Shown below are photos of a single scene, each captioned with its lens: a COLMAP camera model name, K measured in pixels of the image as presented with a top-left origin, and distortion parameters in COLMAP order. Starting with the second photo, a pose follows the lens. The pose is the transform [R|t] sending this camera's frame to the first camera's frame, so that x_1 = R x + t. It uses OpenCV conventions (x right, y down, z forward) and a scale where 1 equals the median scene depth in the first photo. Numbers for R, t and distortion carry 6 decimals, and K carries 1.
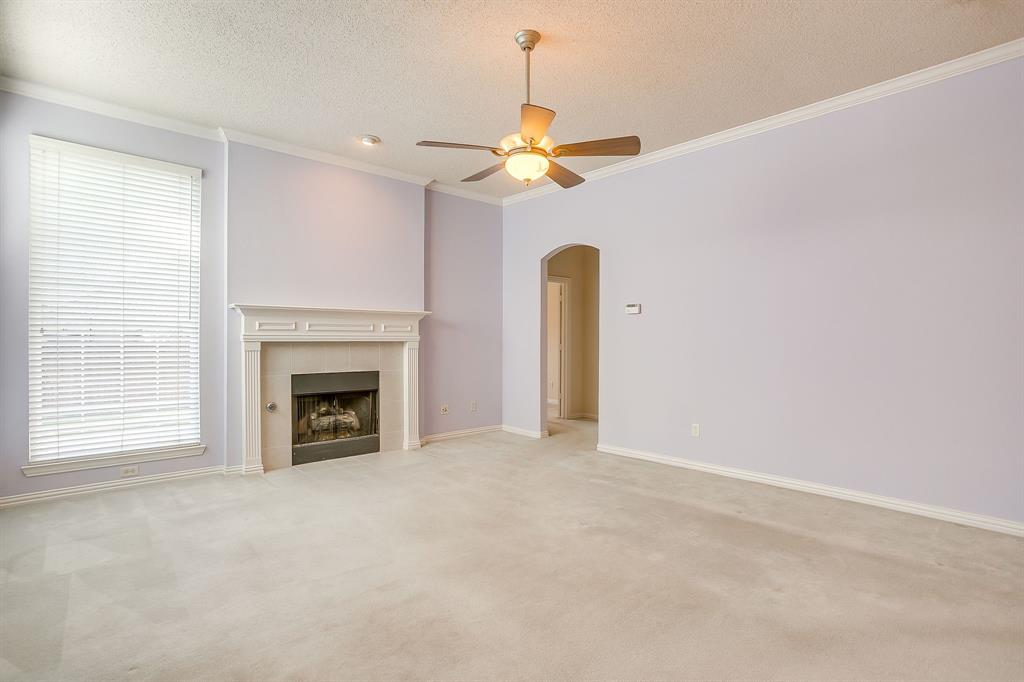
lens RADIAL K [[497.6, 0, 506.7], [0, 497.6, 344.9], [0, 0, 1]] dist [-0.063533, 0.038058]
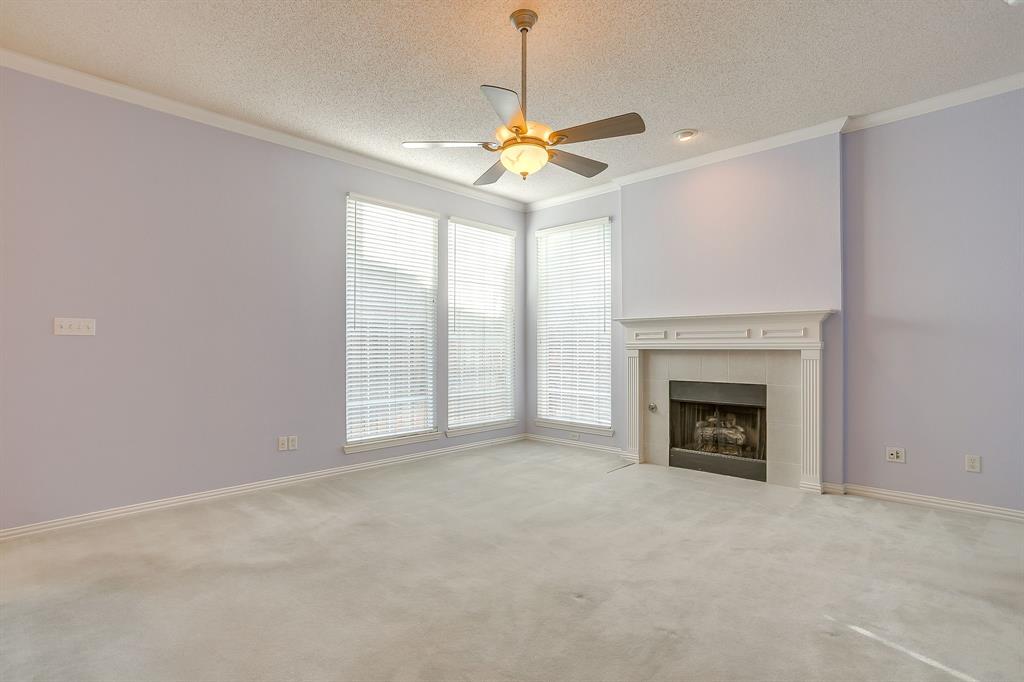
lens RADIAL K [[497.6, 0, 506.7], [0, 497.6, 344.9], [0, 0, 1]] dist [-0.063533, 0.038058]
pose [[0.072459, -0.005929, -0.997354, 0.551361], [-0.008716, 0.999940, -0.006577, -0.005769], [0.997333, 0.009170, 0.072403, 0.521645]]
